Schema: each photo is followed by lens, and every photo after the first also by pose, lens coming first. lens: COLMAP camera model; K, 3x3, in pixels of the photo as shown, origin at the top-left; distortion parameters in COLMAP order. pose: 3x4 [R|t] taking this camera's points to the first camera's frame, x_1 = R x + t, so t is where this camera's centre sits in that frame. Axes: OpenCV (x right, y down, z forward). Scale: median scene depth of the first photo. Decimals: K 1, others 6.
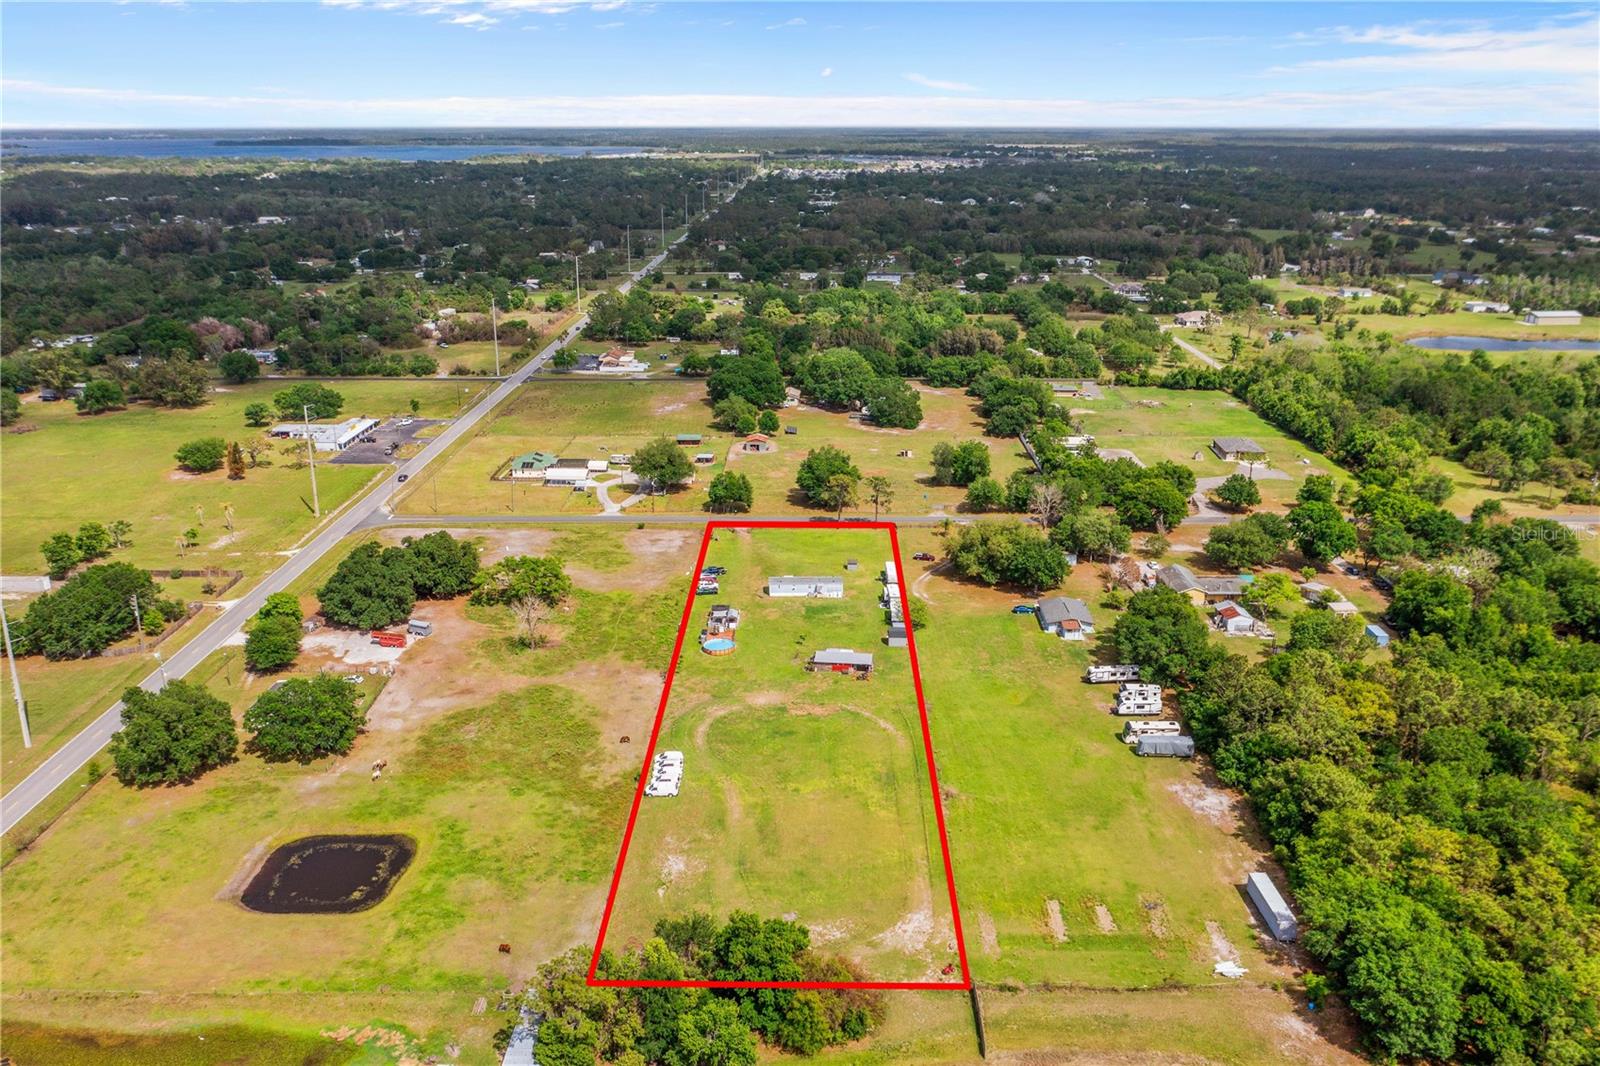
lens RADIAL K [[1244.5, 0, 800.0], [0, 1244.5, 533.0], [0, 0, 1]] dist [-0.009326, 0.004024]
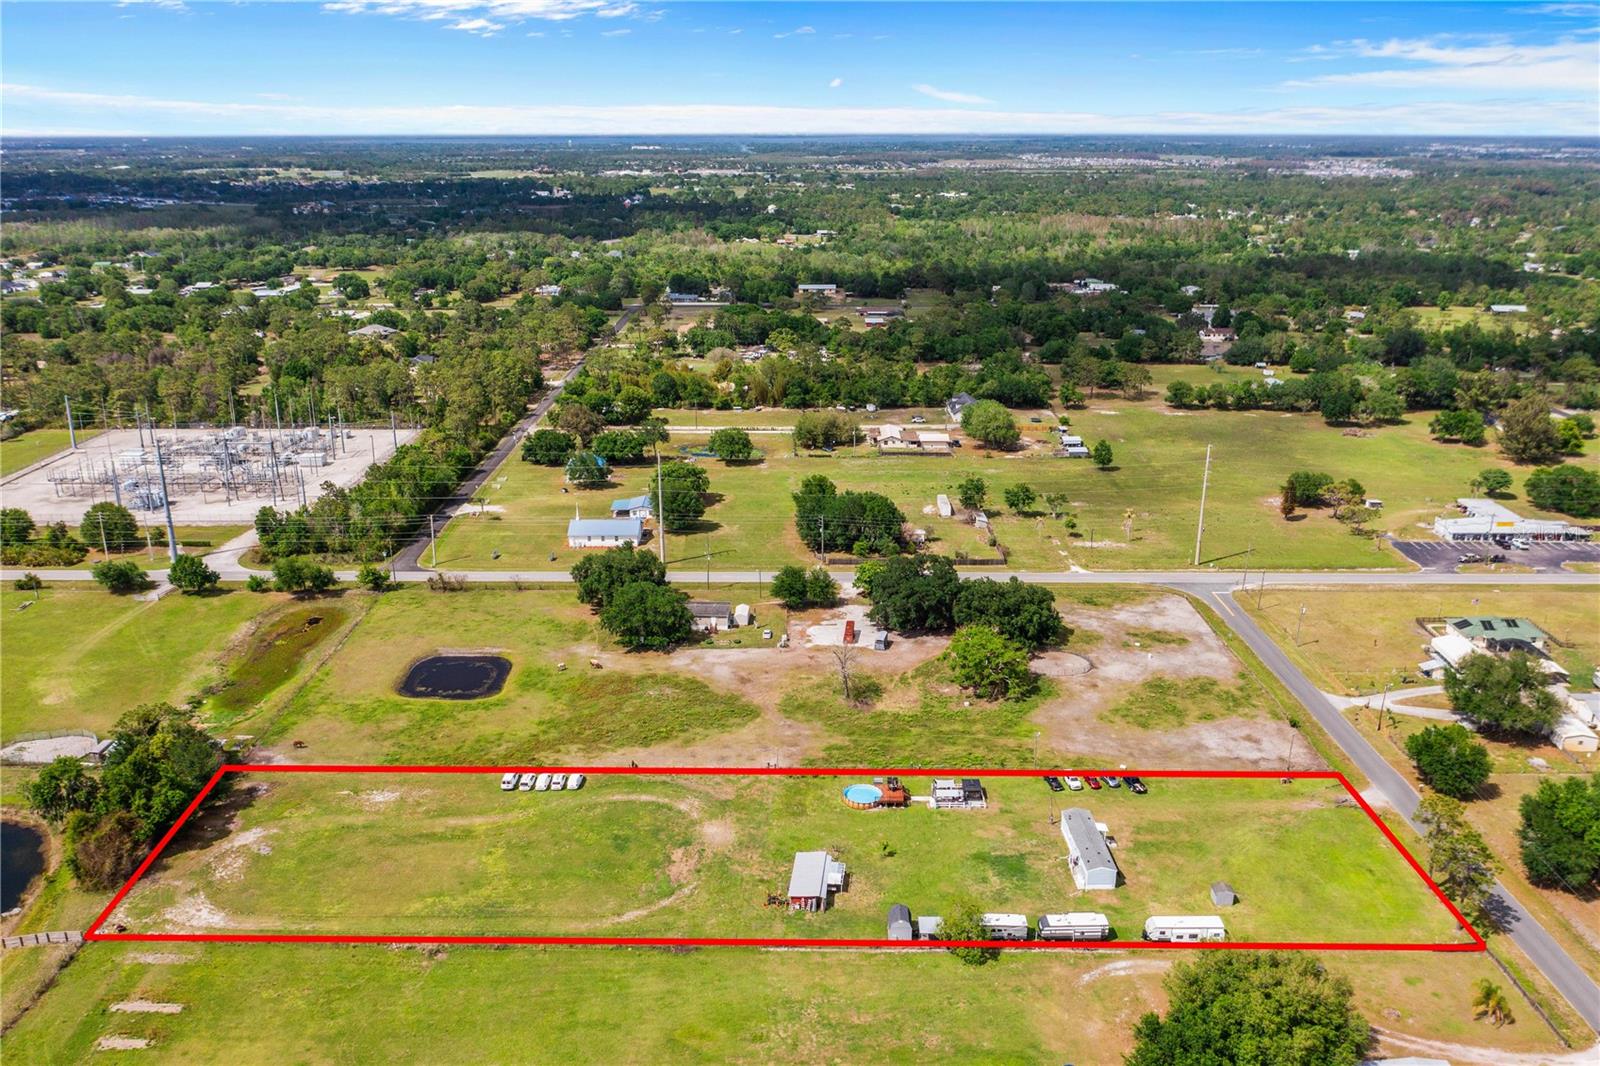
lens RADIAL K [[1292.8, 0, 800.0], [0, 1292.8, 533.0], [0, 0, 1]] dist [-0.014699, -0.002961]
pose [[0.004458, 0.296833, -0.954919, 0.692005], [-0.311678, 0.907773, 0.280723, -0.287236], [0.950177, 0.296376, 0.096564, 0.870554]]
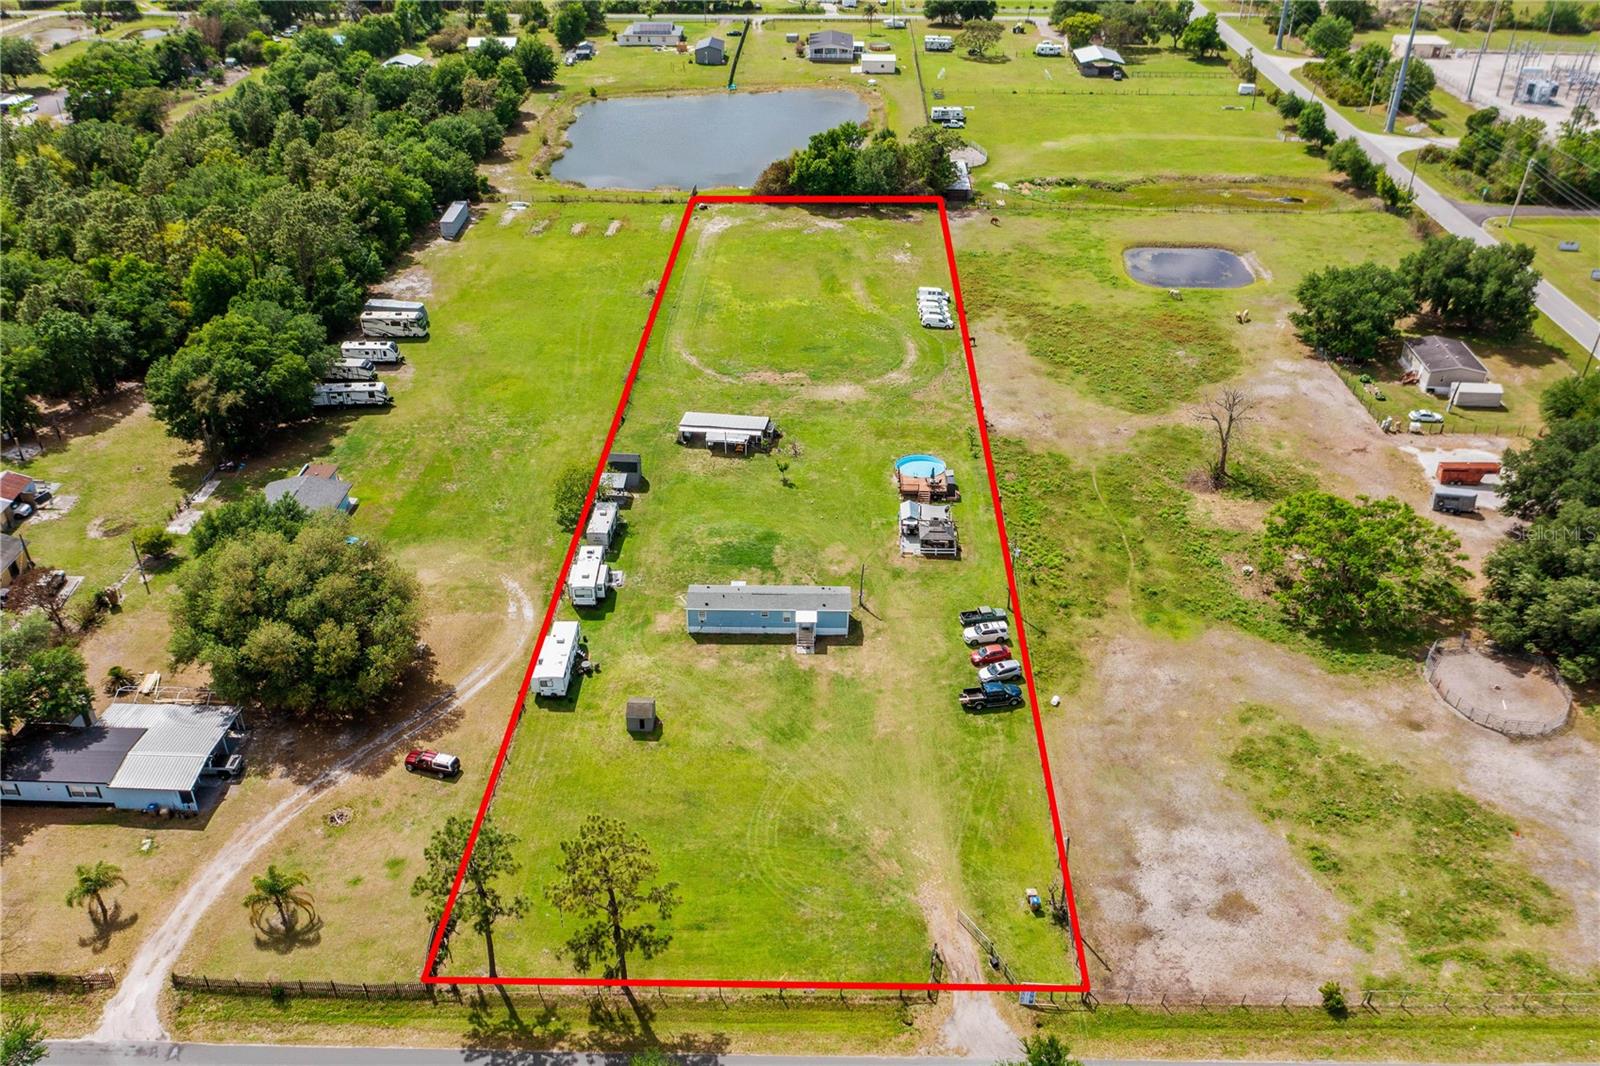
lens RADIAL K [[1292.8, 0, 800.0], [0, 1292.8, 533.0], [0, 0, 1]] dist [-0.014699, -0.002961]
pose [[-0.999813, -0.017292, 0.008703, -0.012236], [-0.004313, 0.637218, 0.770672, -0.394315], [-0.018872, 0.770490, -0.637173, 1.491719]]
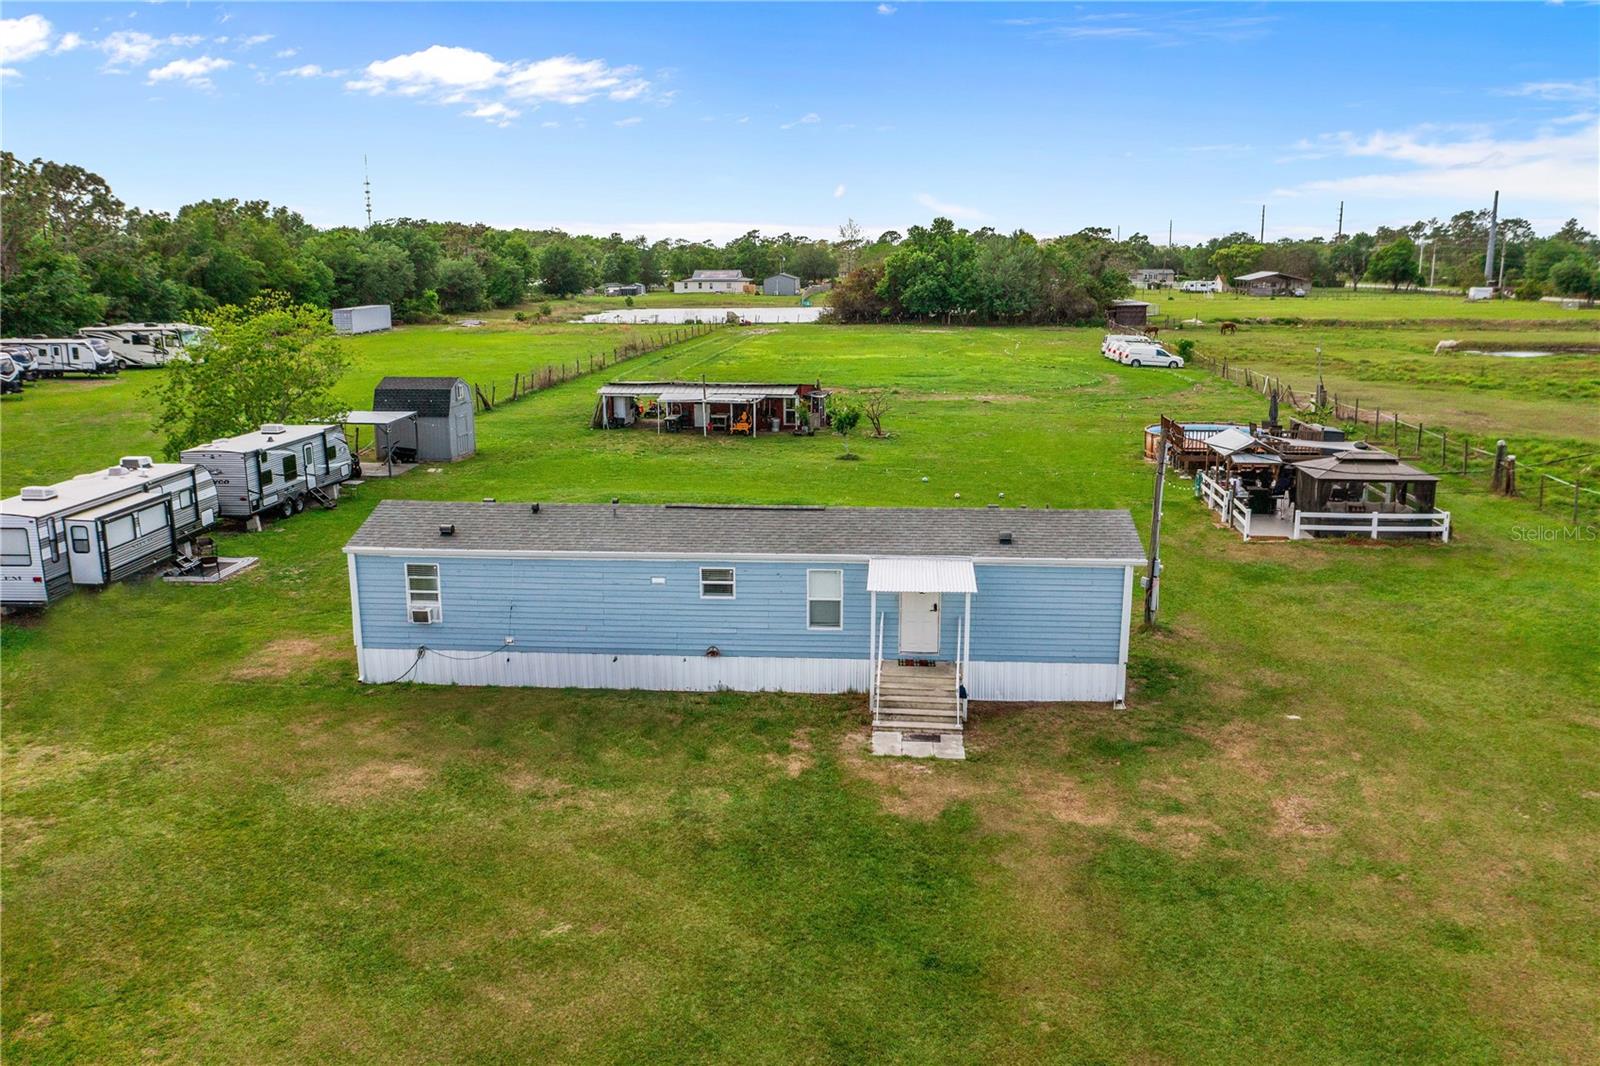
lens RADIAL K [[1271.0, 0, 800.0], [0, 1271.0, 533.0], [0, 0, 1]] dist [-0.013967, -0.001209]
pose [[-0.996180, -0.018223, 0.085405, -0.009714], [0.028132, 0.858885, 0.511395, -0.014696], [-0.082672, 0.511844, -0.855091, 1.264111]]
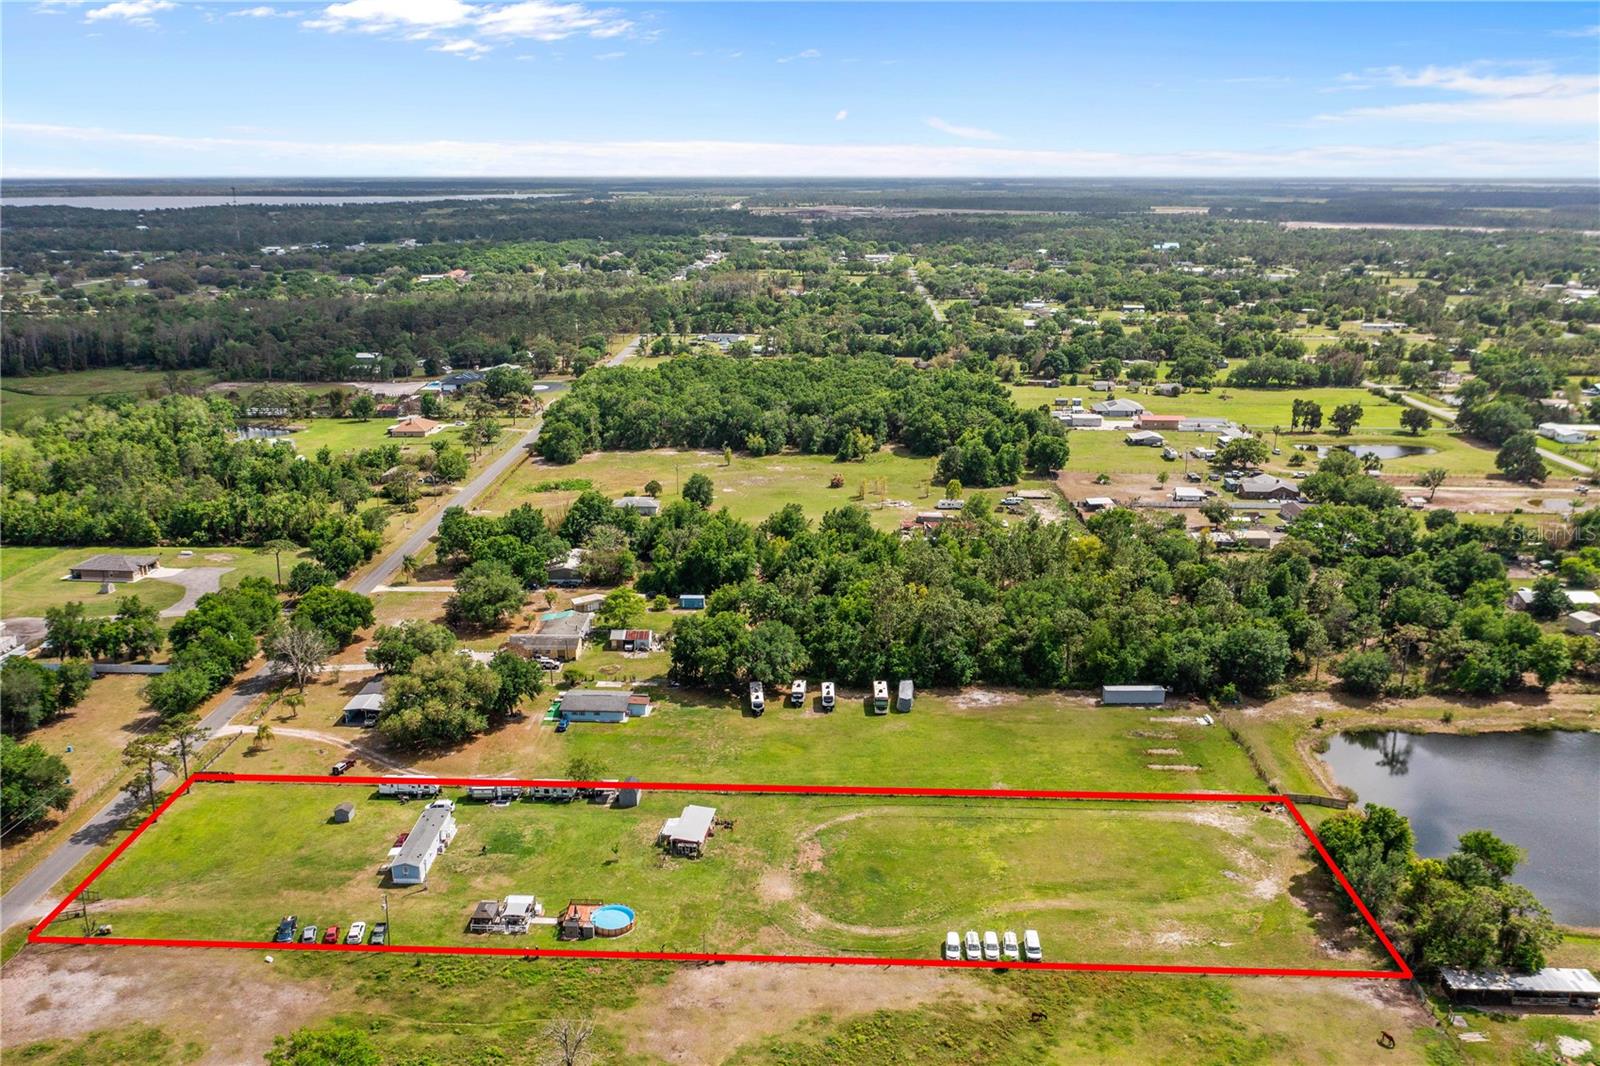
lens RADIAL K [[1292.8, 0, 800.0], [0, 1292.8, 533.0], [0, 0, 1]] dist [-0.014699, -0.002961]
pose [[0.025768, -0.267592, 0.963188, -0.717652], [0.315859, 0.916328, 0.246123, -0.255415], [-0.948456, 0.297889, 0.108133, 0.795428]]
